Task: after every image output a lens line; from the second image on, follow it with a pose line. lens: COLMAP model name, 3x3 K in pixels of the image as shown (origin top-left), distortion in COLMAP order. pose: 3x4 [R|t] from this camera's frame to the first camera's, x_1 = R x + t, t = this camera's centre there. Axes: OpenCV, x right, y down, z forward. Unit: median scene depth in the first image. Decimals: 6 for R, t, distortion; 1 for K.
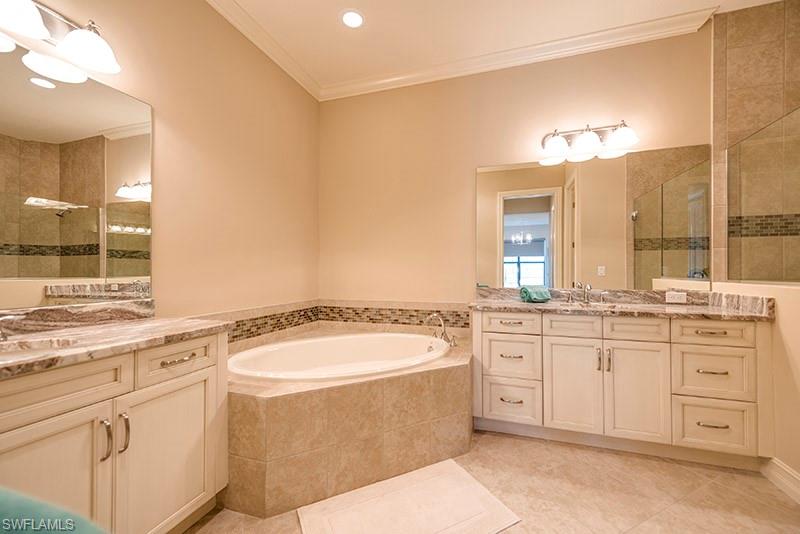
lens RADIAL K [[318.8, 0, 400.0], [0, 318.8, 267.0], [0, 0, 1]] dist [0.002181, -0.000273]
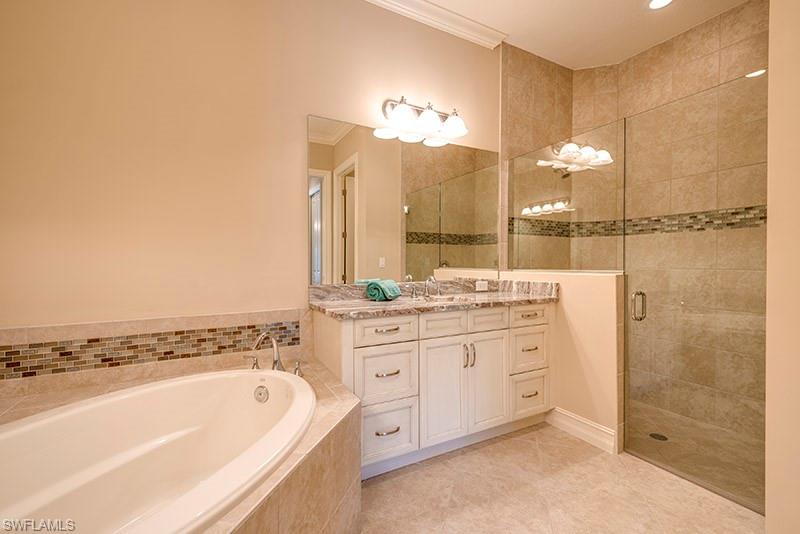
lens RADIAL K [[357.0, 0, 400.0], [0, 357.0, 267.0], [0, 0, 1]] dist [0.006753, -0.000014]
pose [[0.690648, -0.010540, 0.723114, -0.240259], [-0.004991, 0.999800, 0.019340, 0.007945], [-0.723174, -0.016967, 0.690457, 0.384544]]
